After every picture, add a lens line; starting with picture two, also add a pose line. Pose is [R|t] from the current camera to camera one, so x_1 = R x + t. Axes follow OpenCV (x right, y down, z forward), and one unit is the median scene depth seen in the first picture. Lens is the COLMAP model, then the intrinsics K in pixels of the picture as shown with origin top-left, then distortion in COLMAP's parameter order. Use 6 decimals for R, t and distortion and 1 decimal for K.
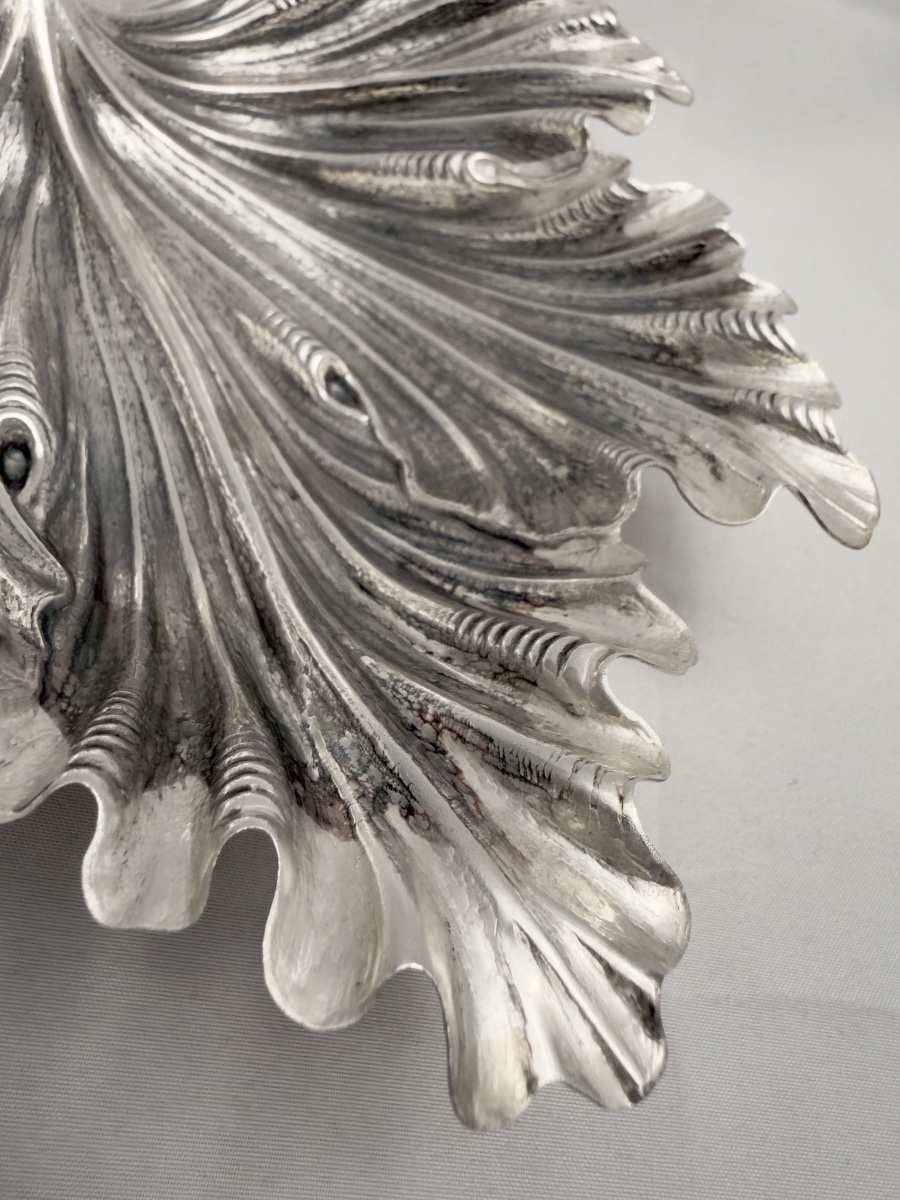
lens RADIAL K [[874.0, 0, 445.8], [0, 874.0, 508.3], [0, 0, 1]] dist [0.000910, 0.000385]
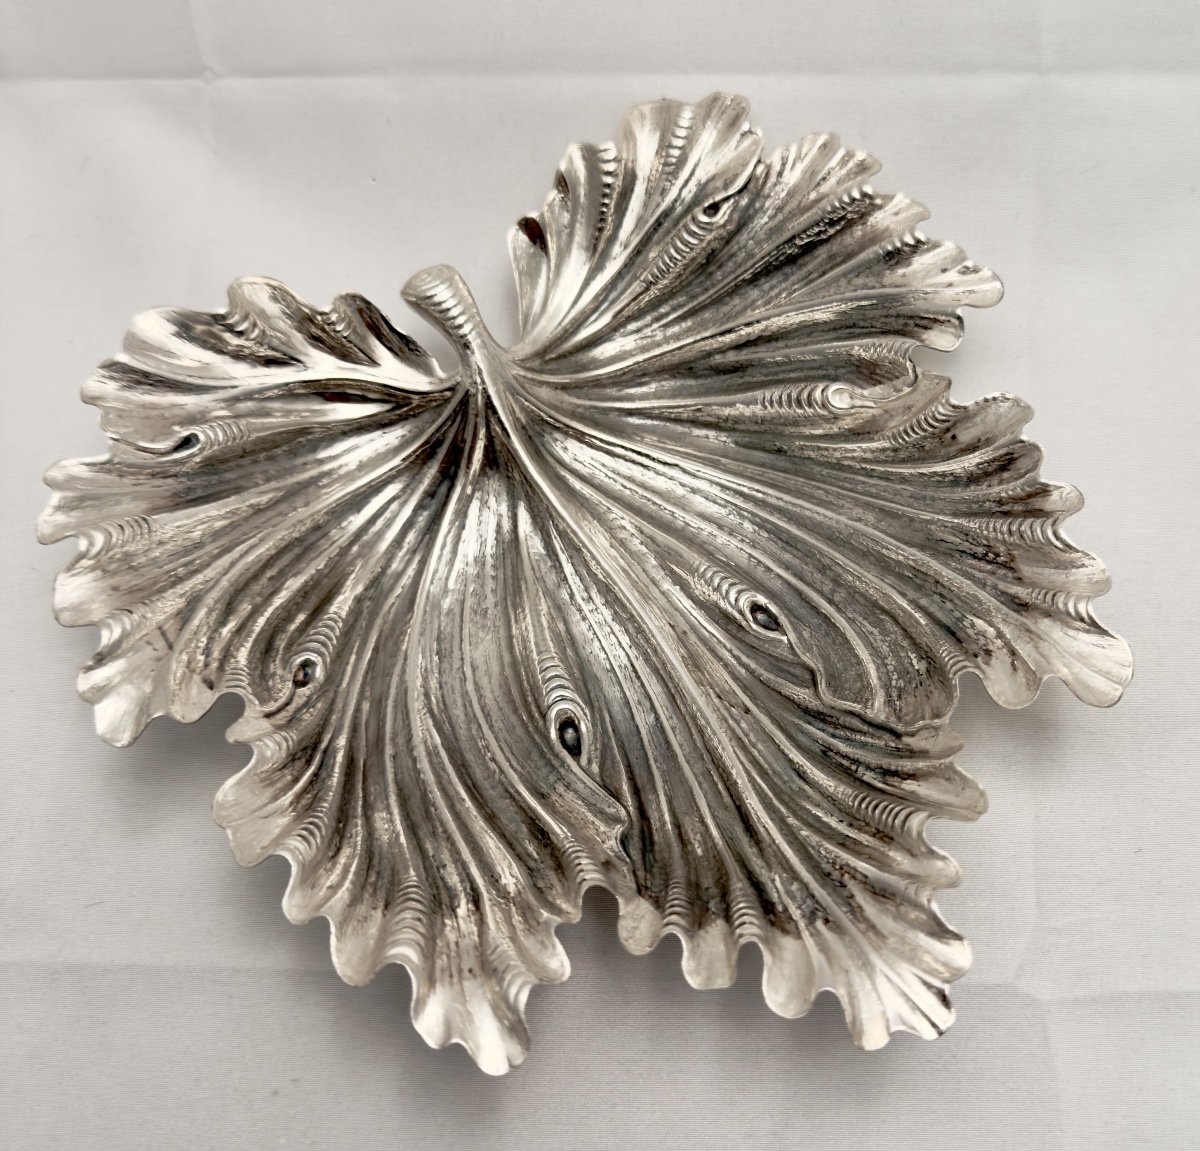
lens RADIAL K [[1387.3, 0, 755.7], [0, 1387.3, 578.8], [0, 0, 1]] dist [0.152409, -0.335947]
pose [[0.957079, -0.190761, -0.218196, 0.426320], [0.216483, 0.971092, 0.100574, -0.504542], [0.192703, -0.143493, 0.970709, -1.325514]]
